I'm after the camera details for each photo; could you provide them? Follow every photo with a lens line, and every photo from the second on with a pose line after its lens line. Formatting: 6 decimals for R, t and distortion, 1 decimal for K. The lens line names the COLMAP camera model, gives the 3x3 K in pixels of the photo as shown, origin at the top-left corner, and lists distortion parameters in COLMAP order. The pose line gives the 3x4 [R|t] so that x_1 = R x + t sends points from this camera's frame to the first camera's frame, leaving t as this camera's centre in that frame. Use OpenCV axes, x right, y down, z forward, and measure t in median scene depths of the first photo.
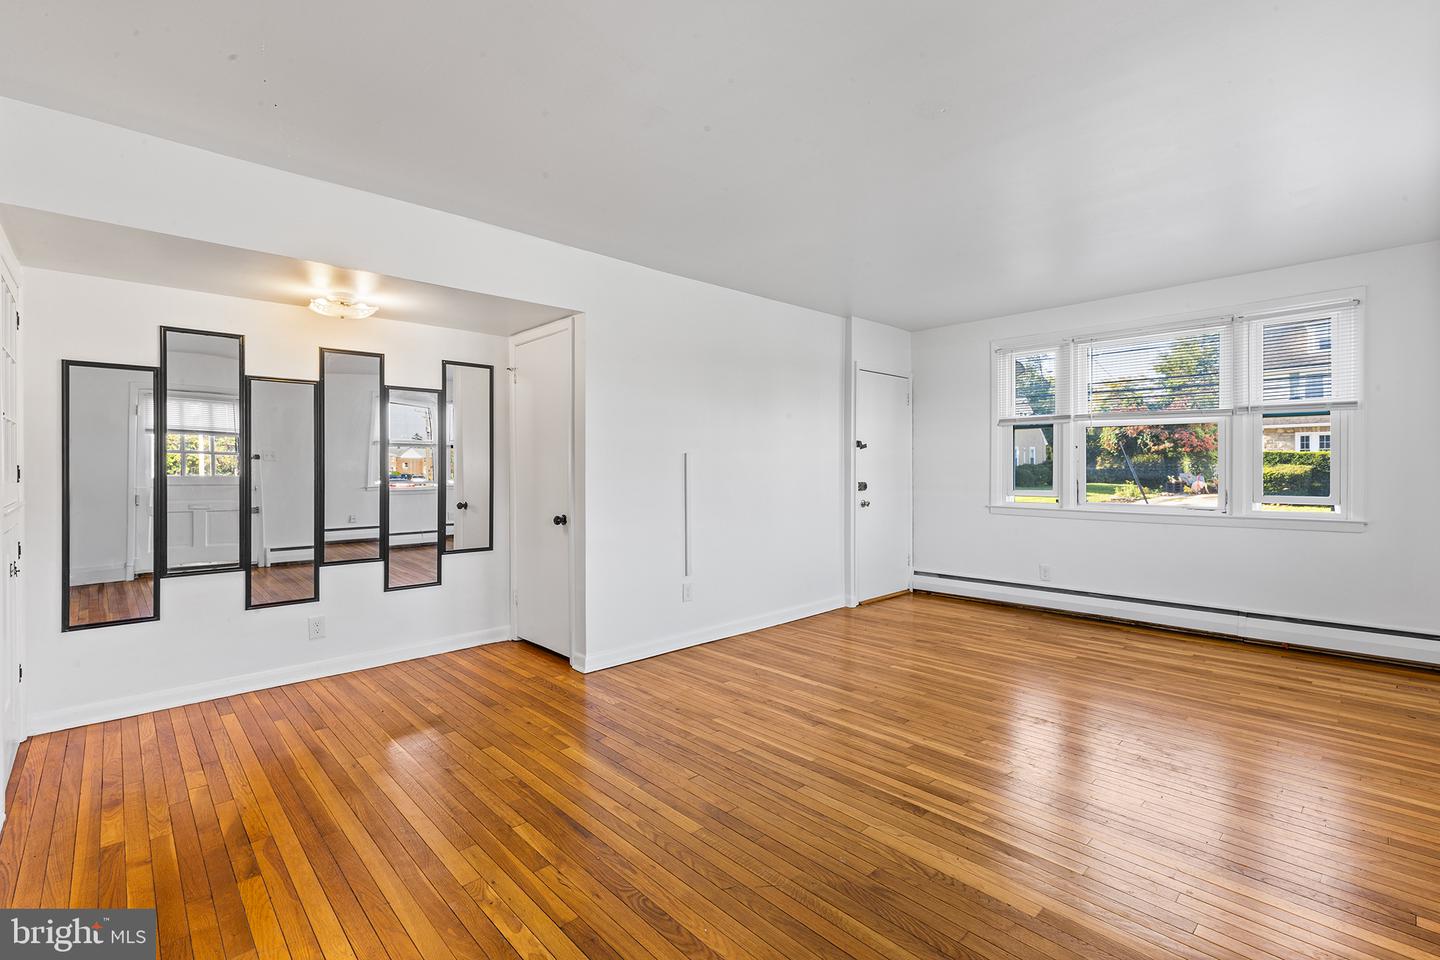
lens RADIAL K [[647.2, 0, 719.6], [0, 647.2, 466.4], [0, 0, 1]] dist [0.002243, 0.000713]
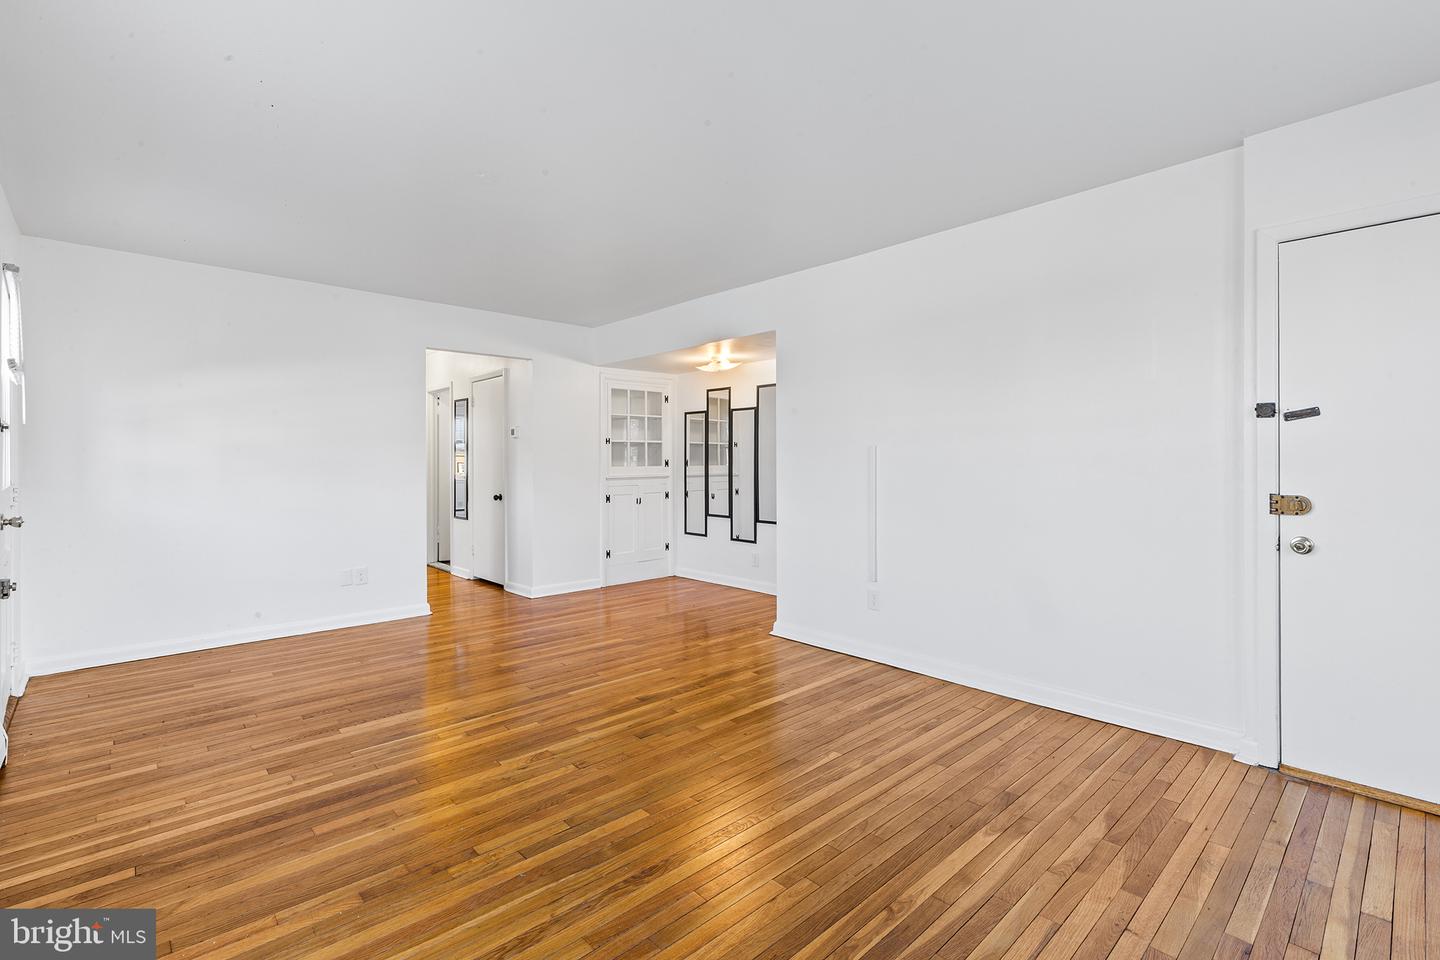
lens RADIAL K [[653.1, 0, 718.3], [0, 653.1, 460.8], [0, 0, 1]] dist [0.000894, -0.000035]
pose [[-0.005962, 0.002274, -0.999980, 1.002711], [0.002143, 0.999995, 0.002261, -0.001836], [0.999980, -0.002129, -0.005966, 0.922425]]
